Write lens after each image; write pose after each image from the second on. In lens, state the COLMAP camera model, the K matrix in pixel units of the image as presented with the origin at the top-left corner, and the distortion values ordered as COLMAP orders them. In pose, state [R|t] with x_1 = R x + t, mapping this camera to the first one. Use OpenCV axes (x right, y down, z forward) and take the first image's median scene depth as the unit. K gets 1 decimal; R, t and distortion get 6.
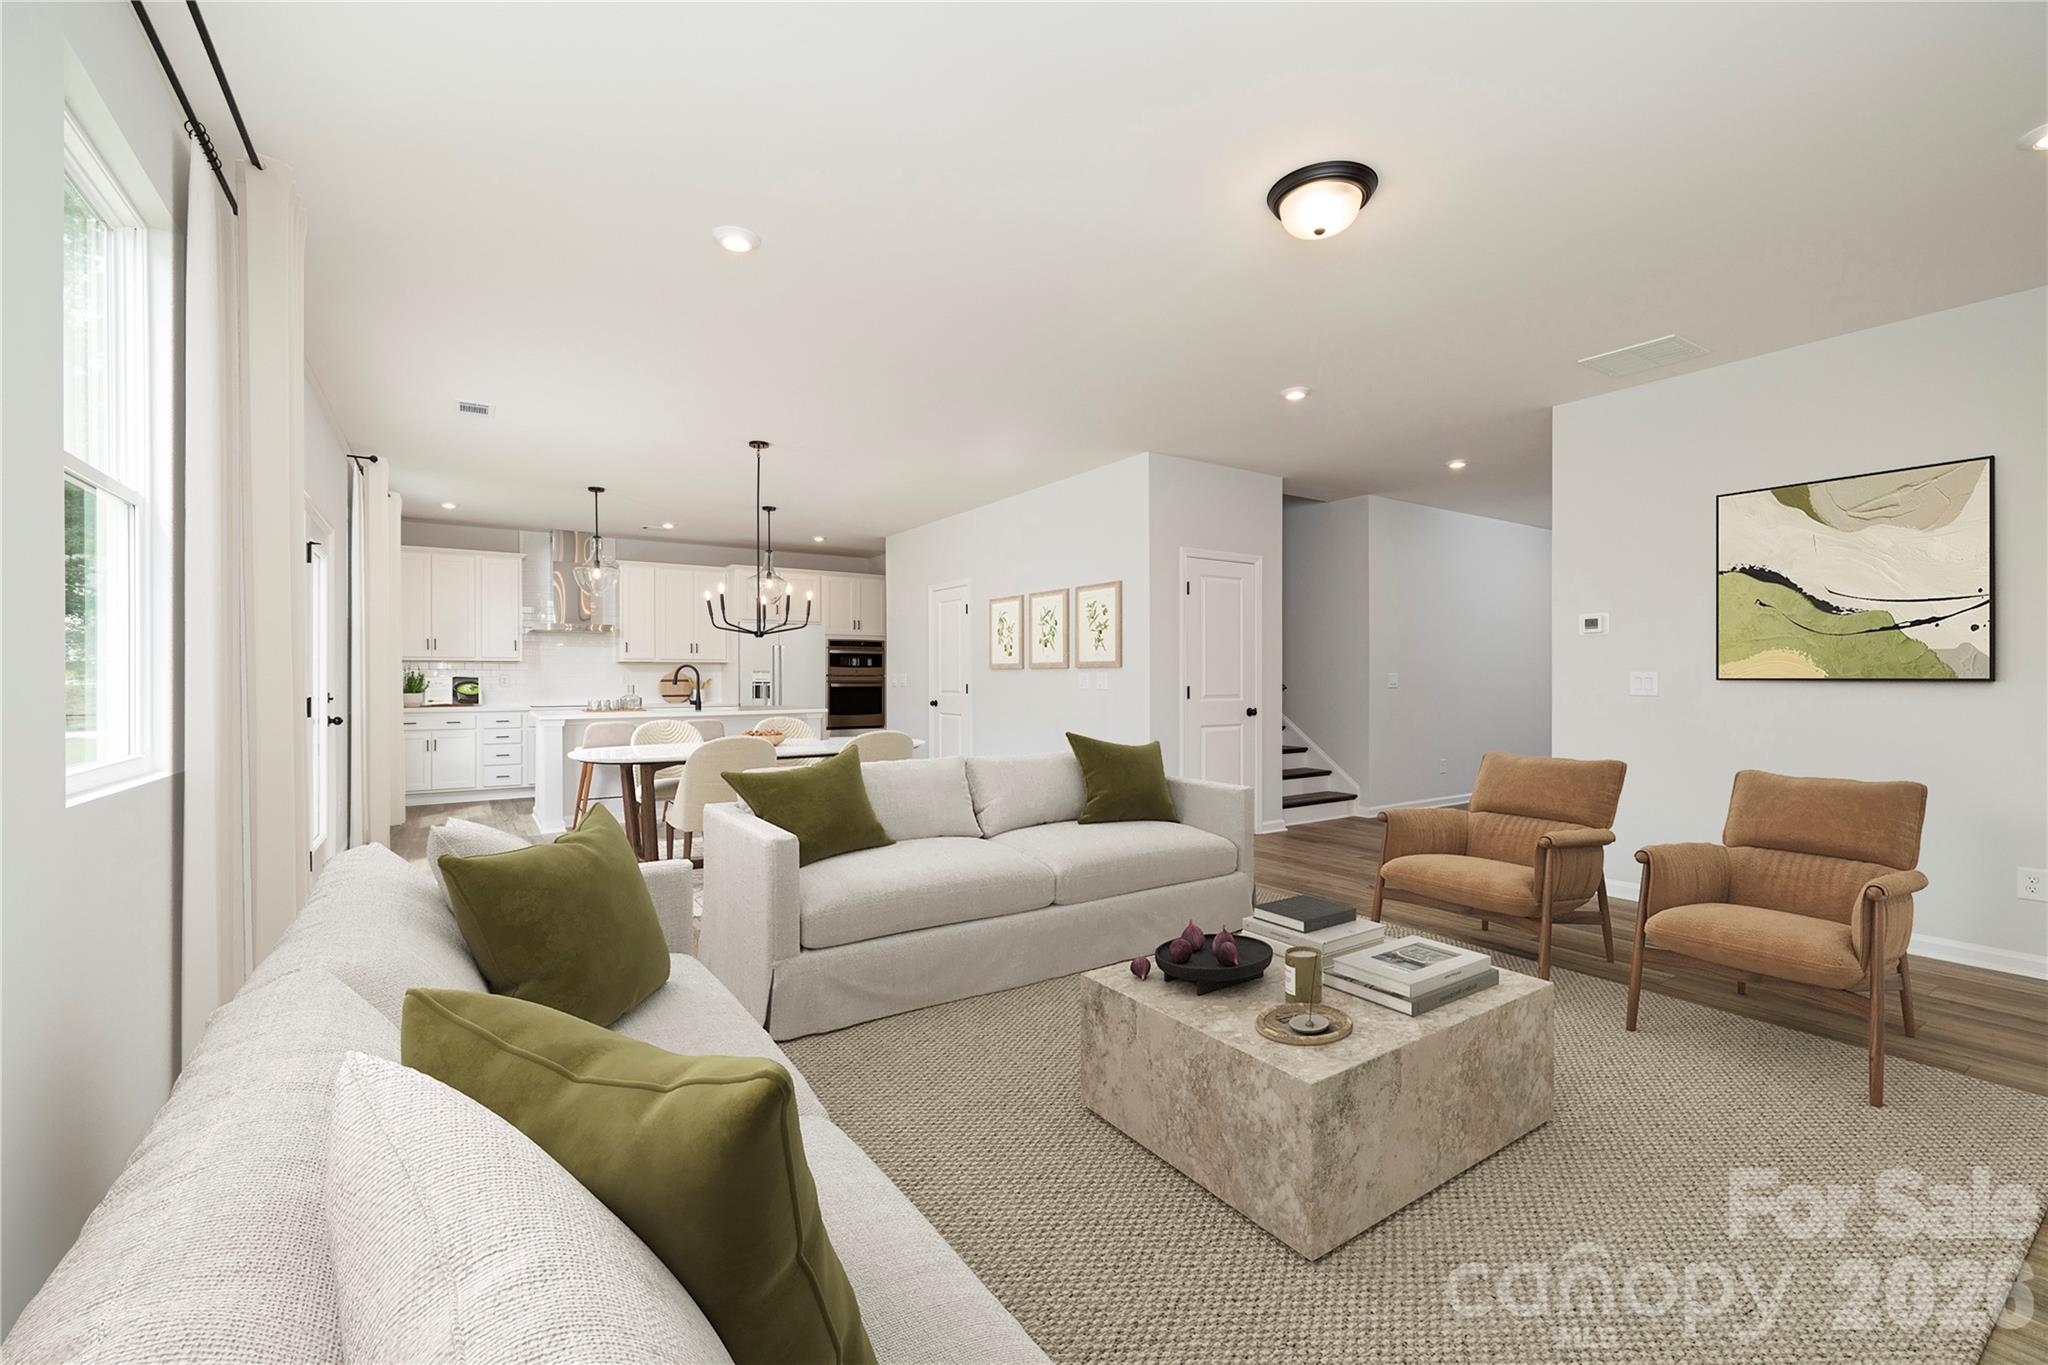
lens RADIAL K [[850.4, 0, 1024.0], [0, 850.4, 682.5], [0, 0, 1]] dist [0.000025, -0.000002]
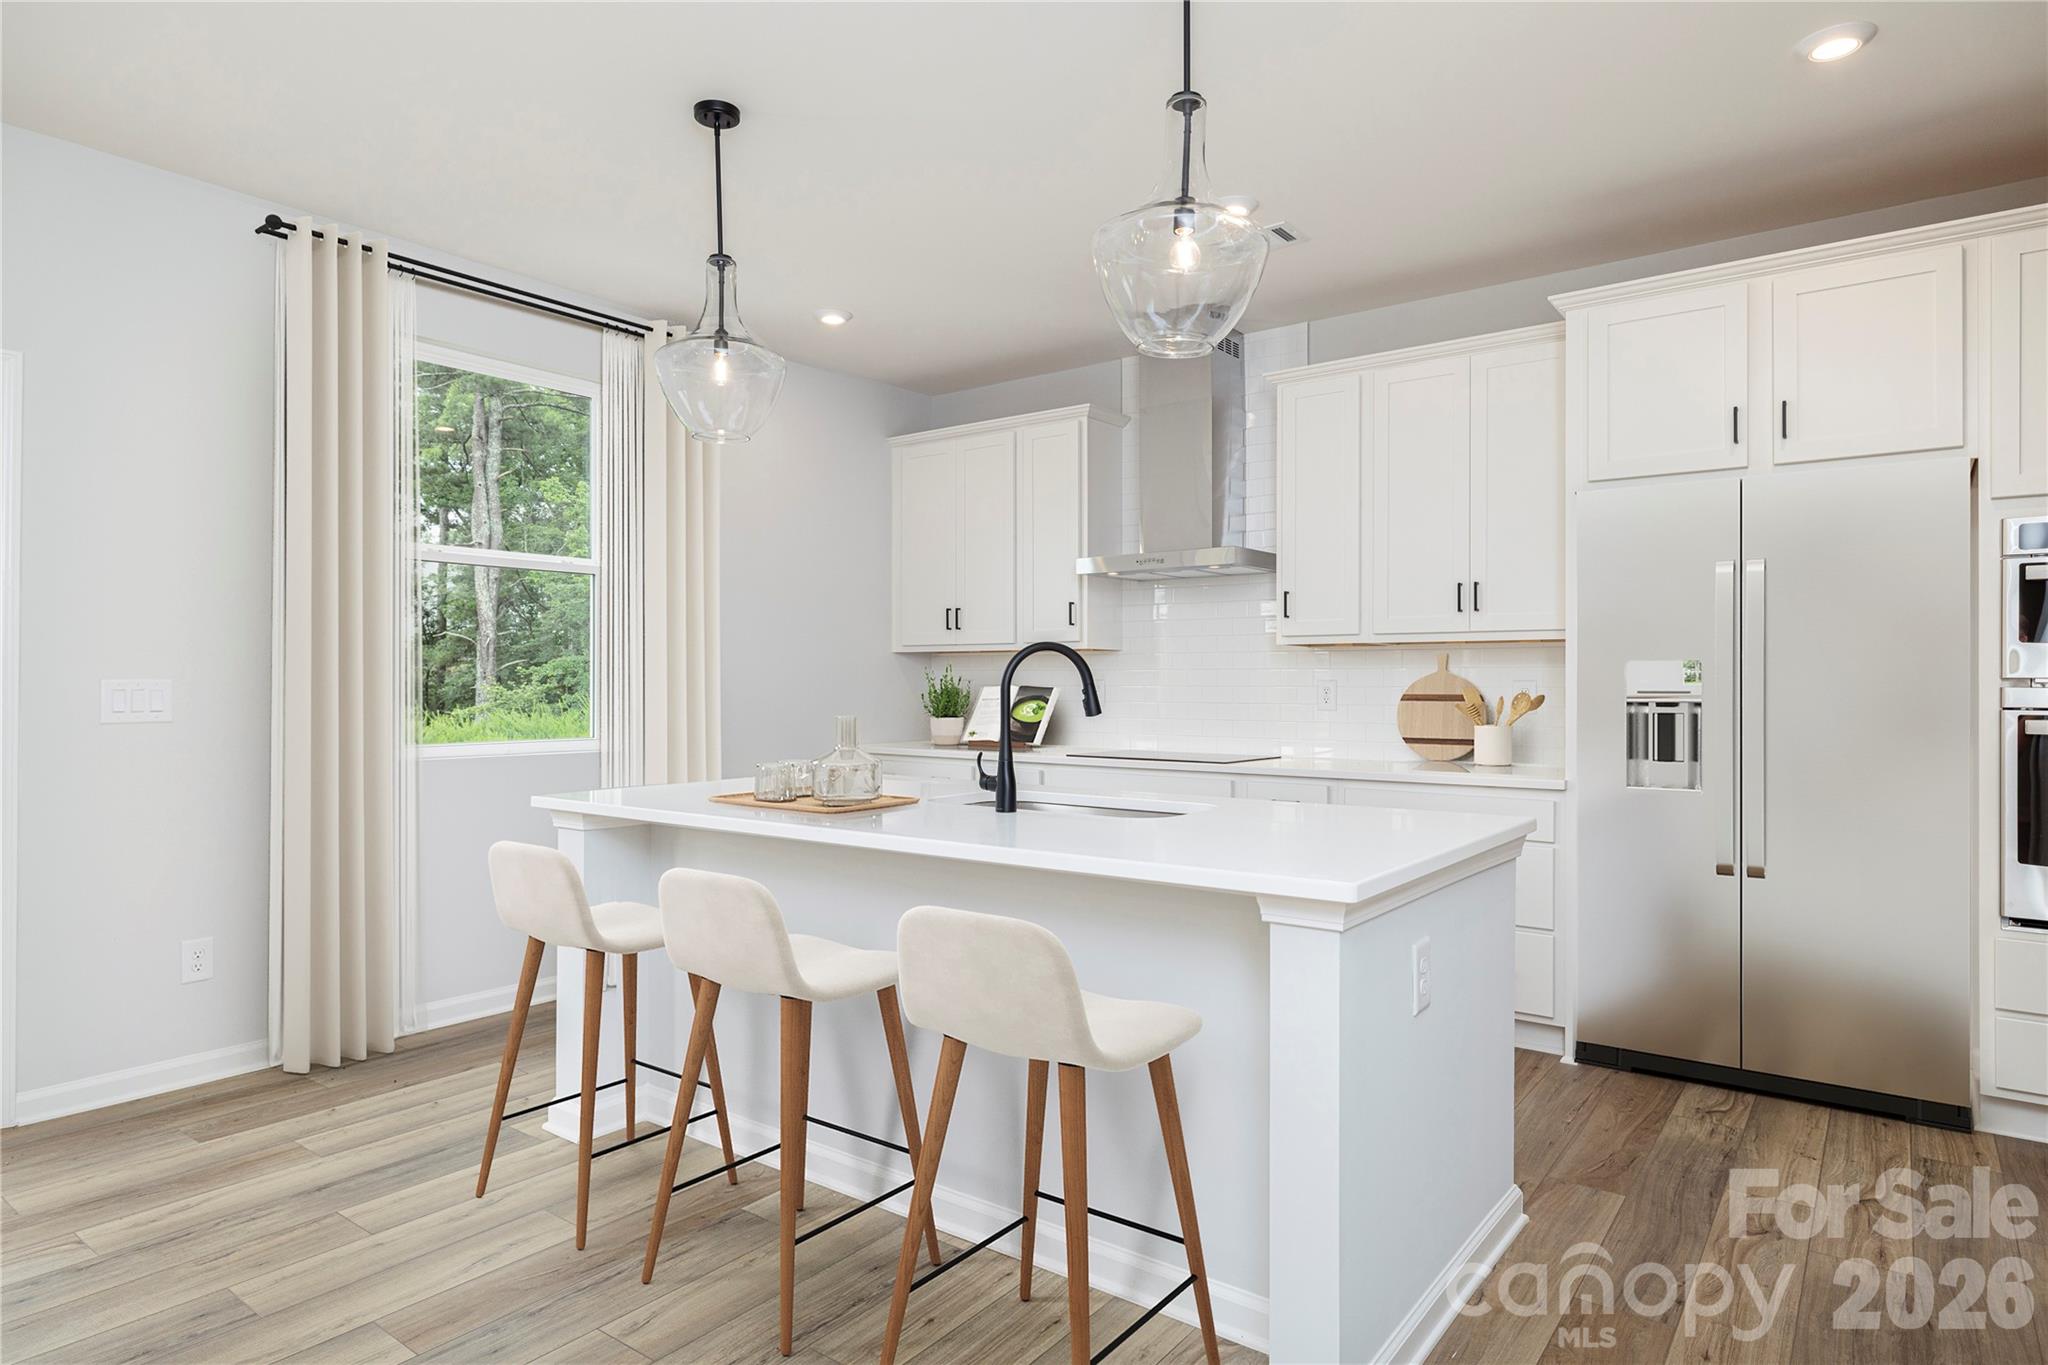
lens RADIAL K [[1169.4, 0, 1024.0], [0, 1169.4, 682.5], [0, 0, 1]] dist [0.000612, 0.000062]
pose [[0.330480, -0.000412, -0.943813, -0.036260], [-0.004988, 0.999985, -0.002184, -0.007260], [0.943800, 0.005430, 0.330473, 0.792423]]
